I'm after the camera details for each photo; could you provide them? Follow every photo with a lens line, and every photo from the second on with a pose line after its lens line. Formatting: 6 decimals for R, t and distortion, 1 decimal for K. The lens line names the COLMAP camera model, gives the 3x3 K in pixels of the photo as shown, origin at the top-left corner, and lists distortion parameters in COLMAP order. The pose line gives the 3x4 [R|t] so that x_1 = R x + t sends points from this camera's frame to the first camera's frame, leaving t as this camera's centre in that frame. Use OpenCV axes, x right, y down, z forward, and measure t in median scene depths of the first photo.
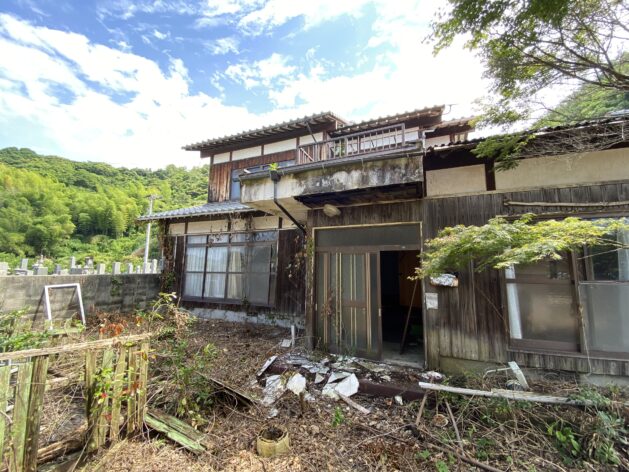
lens RADIAL K [[257.1, 0, 314.5], [0, 257.1, 236.0], [0, 0, 1]] dist [0.018851, -0.019044]
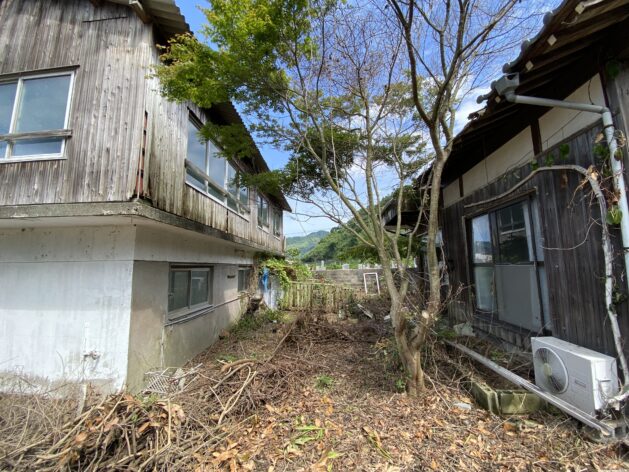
lens RADIAL K [[257.1, 0, 314.5], [0, 257.1, 236.0], [0, 0, 1]] dist [0.018851, -0.019044]
pose [[0.306246, -0.138753, -0.941786, 0.645873], [0.152634, 0.983678, -0.095292, 0.012881], [0.939636, -0.114566, 0.322426, -0.060203]]
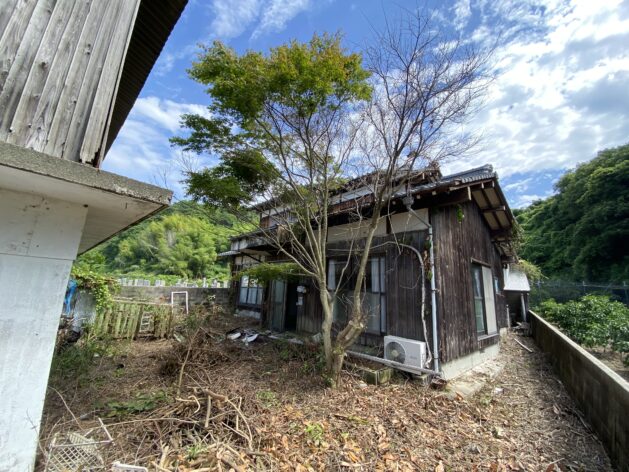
lens RADIAL K [[257.1, 0, 314.5], [0, 257.1, 236.0], [0, 0, 1]] dist [0.018851, -0.019044]
pose [[0.917931, -0.057078, -0.392613, 0.517217], [0.022643, 0.995521, -0.091790, -0.019486], [0.396094, 0.075367, 0.915112, -0.284820]]
